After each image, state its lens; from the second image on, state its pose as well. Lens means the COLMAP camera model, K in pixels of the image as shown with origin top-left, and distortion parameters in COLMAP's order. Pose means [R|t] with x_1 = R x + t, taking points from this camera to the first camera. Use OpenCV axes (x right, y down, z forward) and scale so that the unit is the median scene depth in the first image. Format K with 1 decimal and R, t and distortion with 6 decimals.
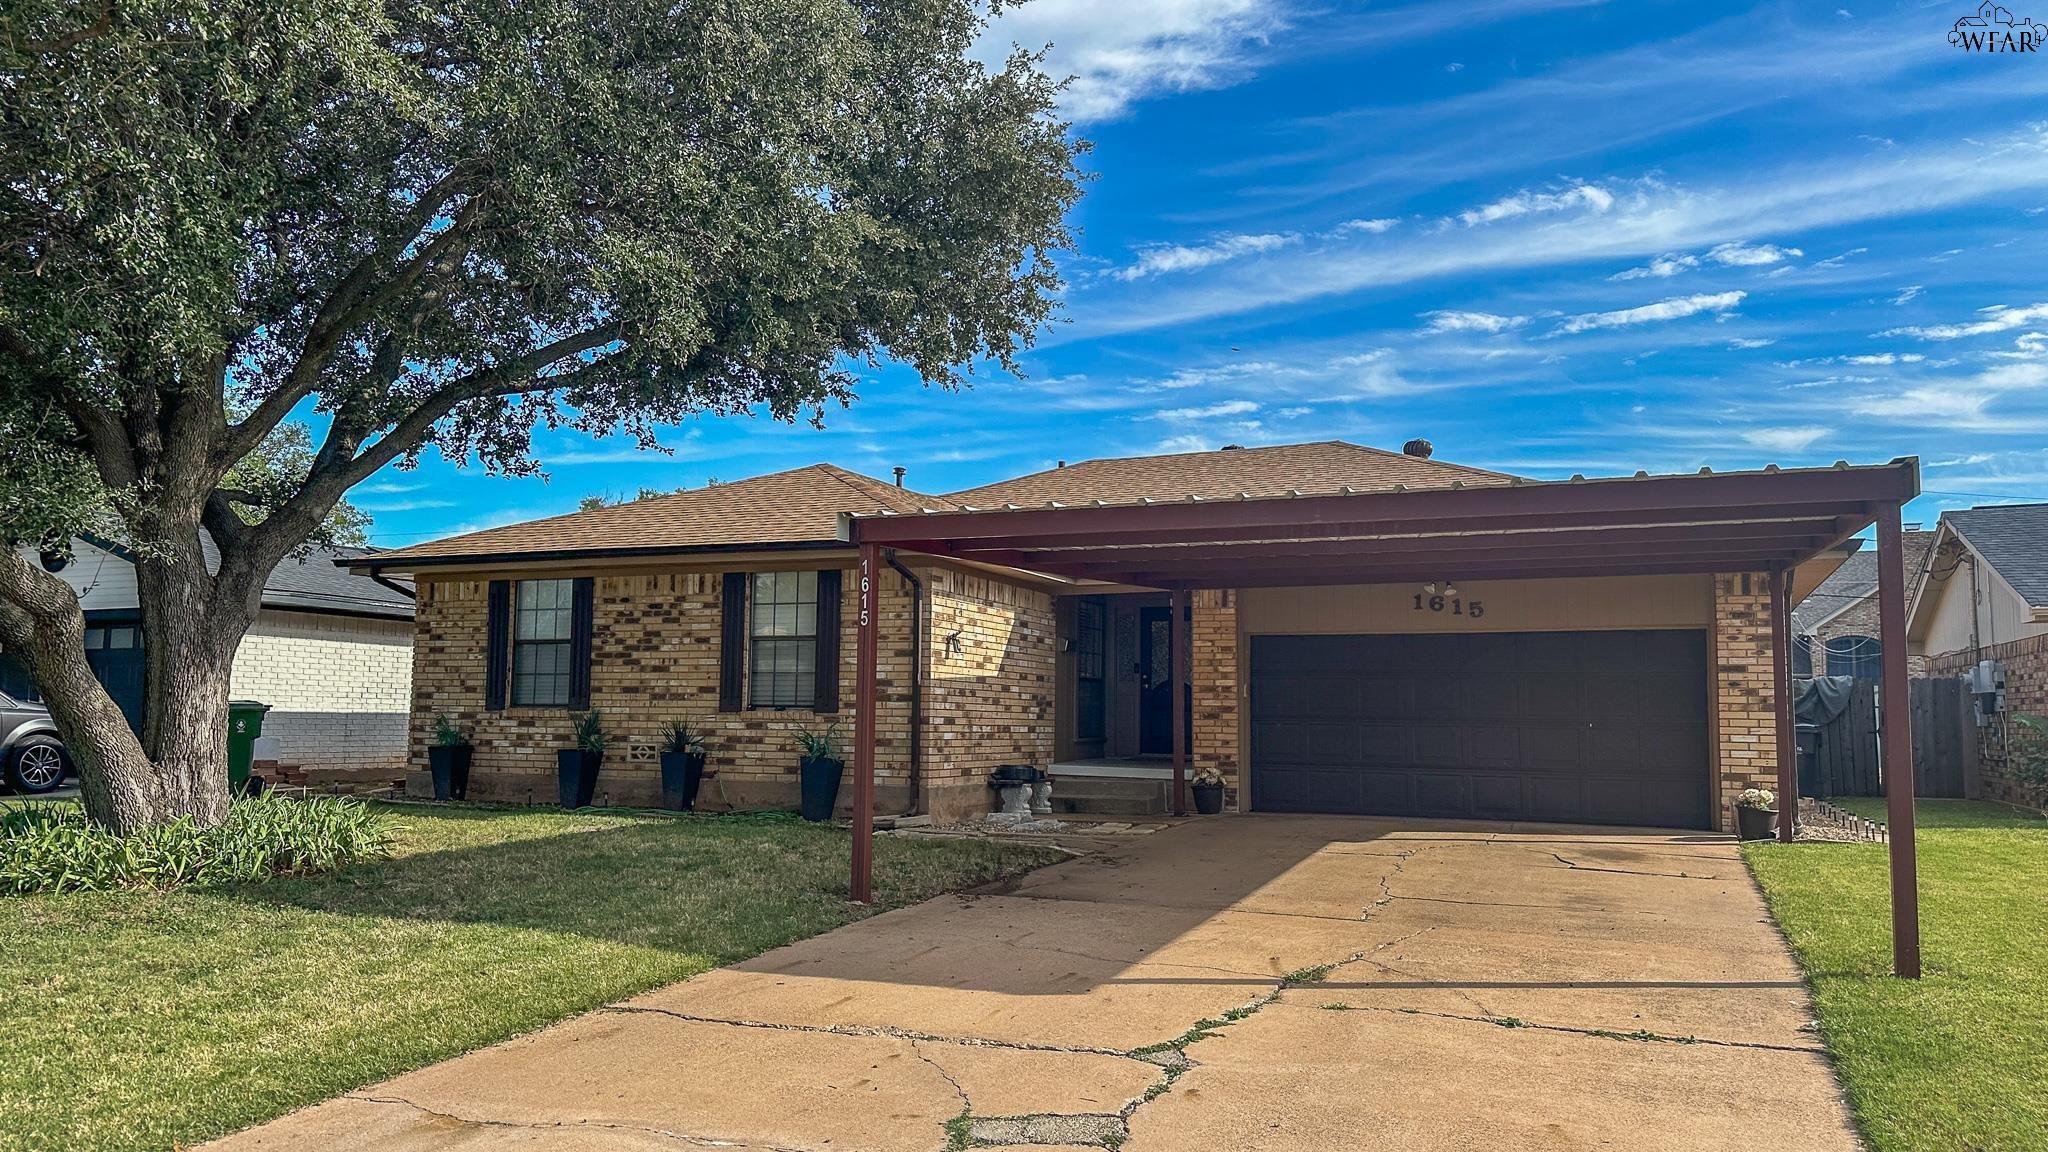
lens RADIAL K [[1491.7, 0, 1037.2], [0, 1491.7, 561.4], [0, 0, 1]] dist [0.071804, -0.089864]
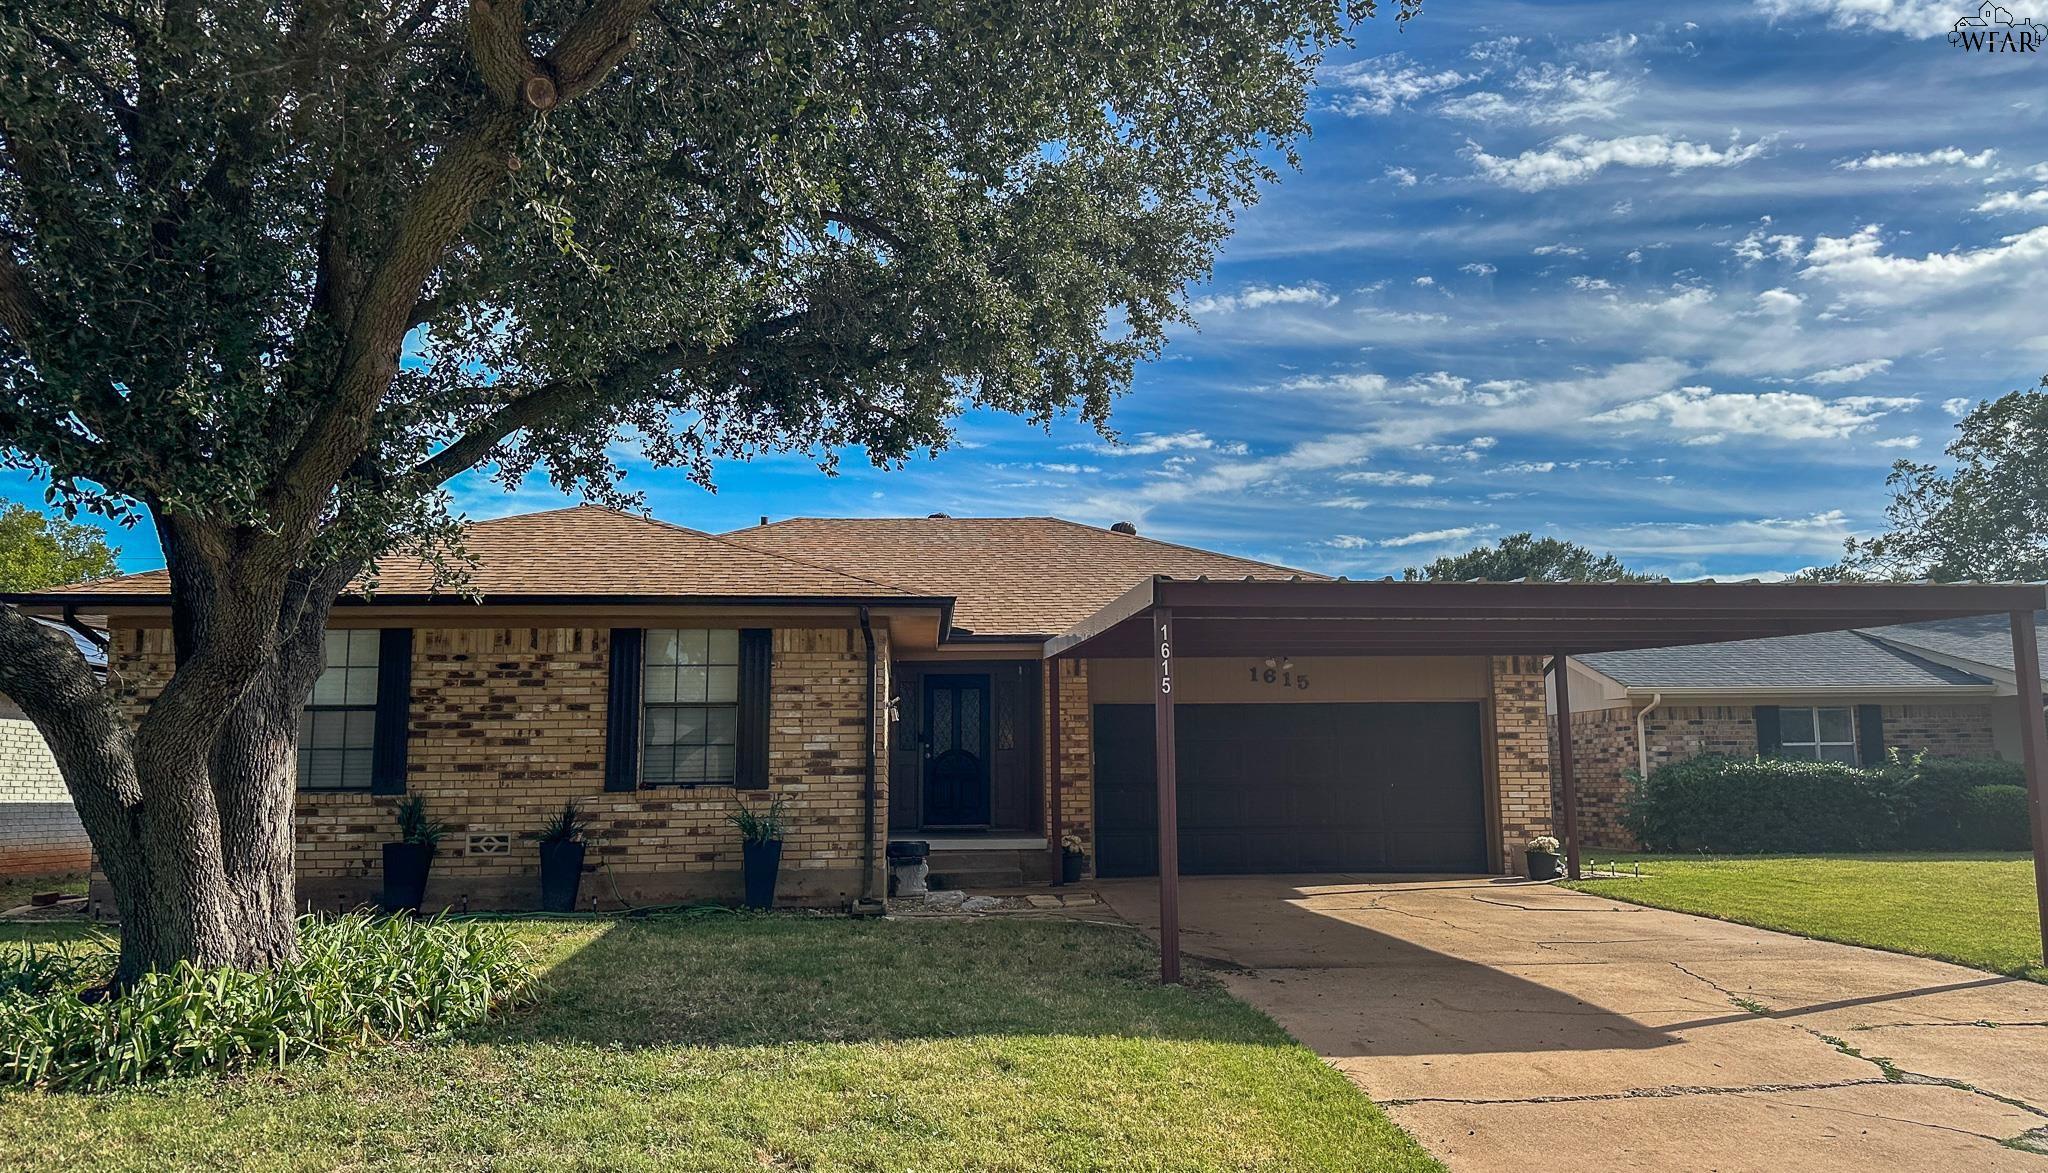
lens RADIAL K [[1490.8, 0, 1083.6], [0, 1490.8, 545.4], [0, 0, 1]] dist [0.065447, -0.034517]
pose [[0.872916, 0.058267, 0.484378, -0.390457], [-0.030436, 0.997412, -0.065130, 0.007812], [-0.486920, 0.042111, 0.872431, 0.111668]]
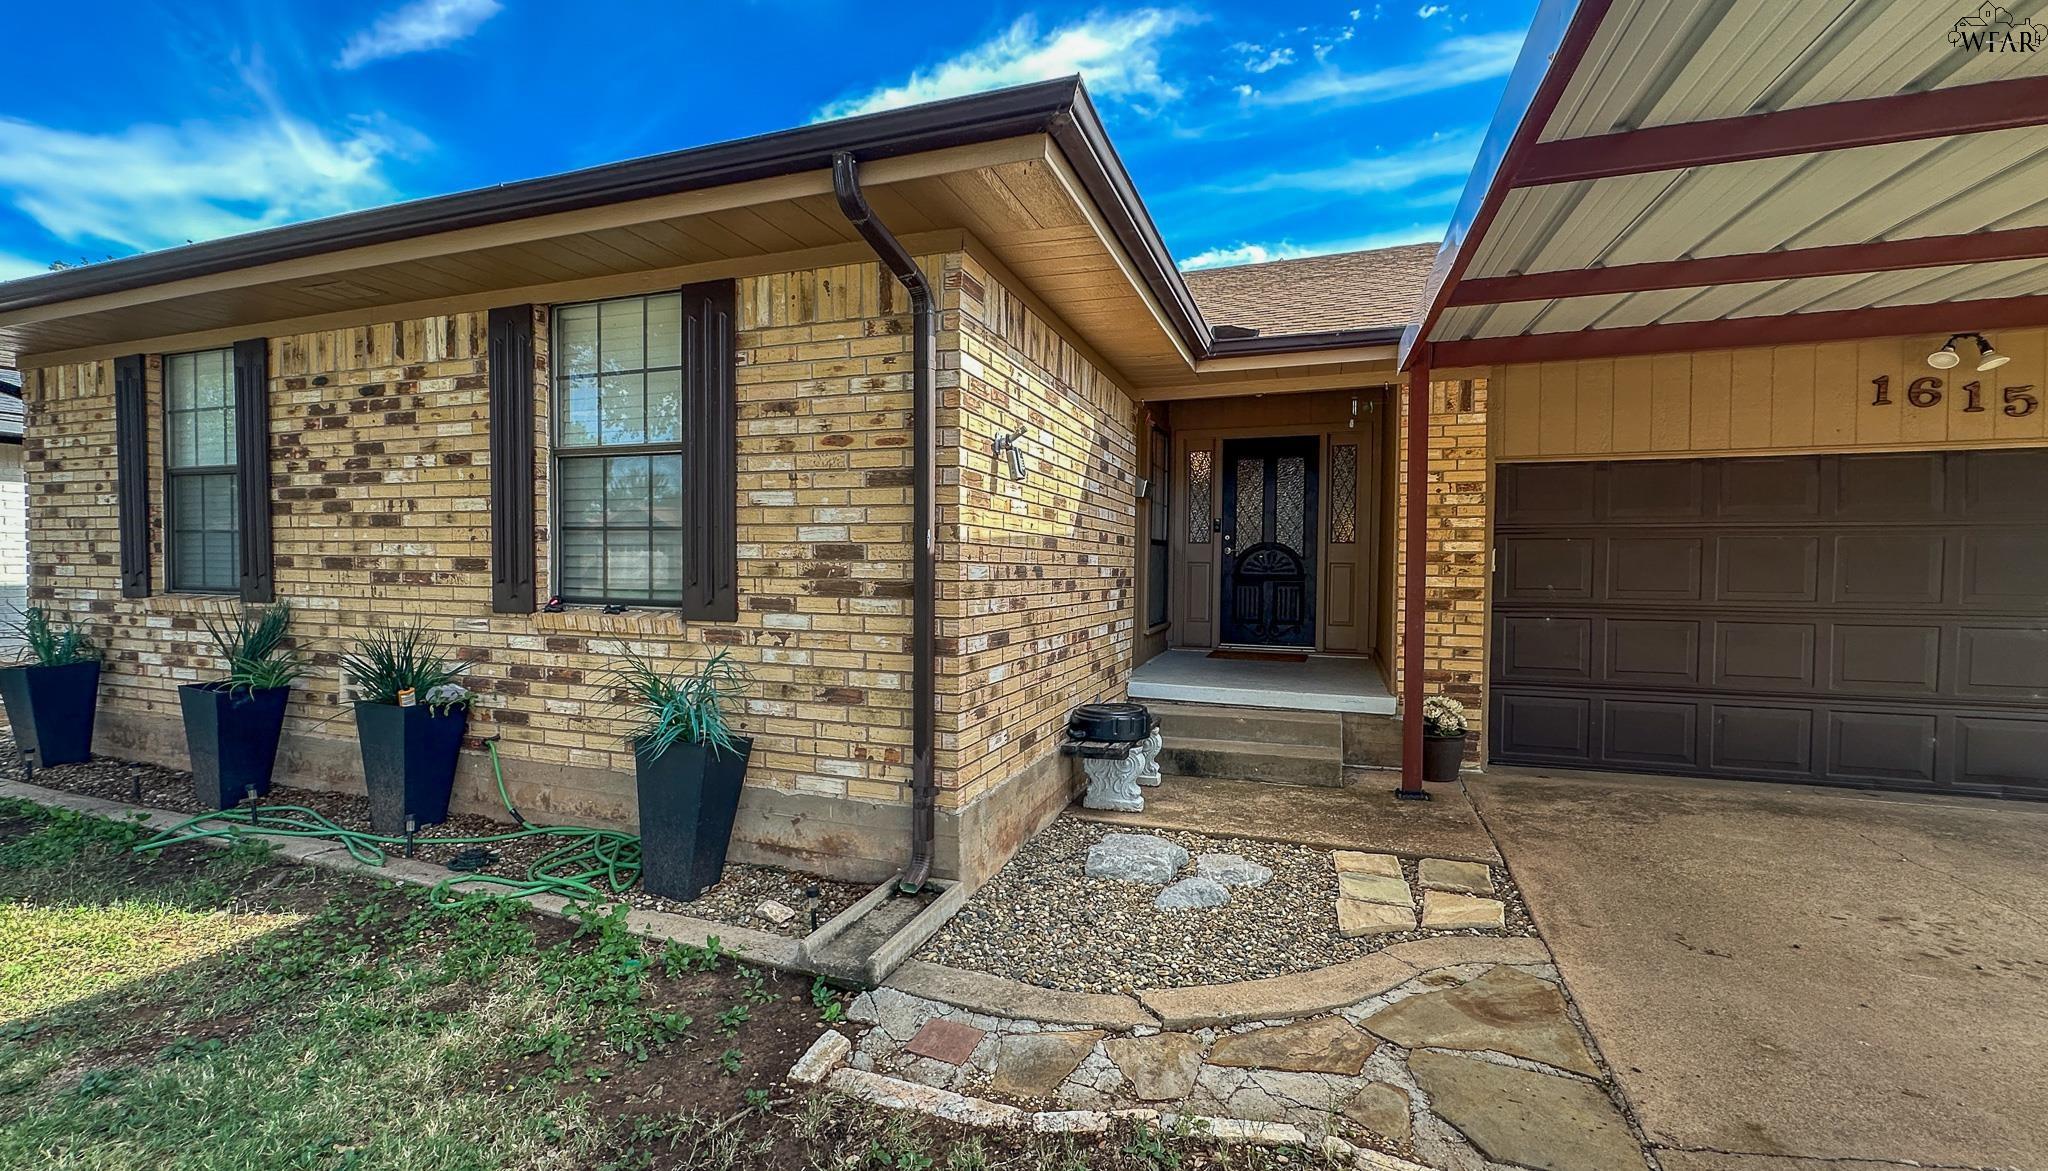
lens RADIAL K [[886.5, 0, 1002.4], [0, 886.5, 599.0], [0, 0, 1]] dist [-0.000798, -0.000450]
pose [[0.999134, -0.003620, 0.041458, -0.064687], [-0.002441, 0.989399, 0.145205, 0.055097], [-0.041545, -0.145180, 0.988533, 0.709373]]
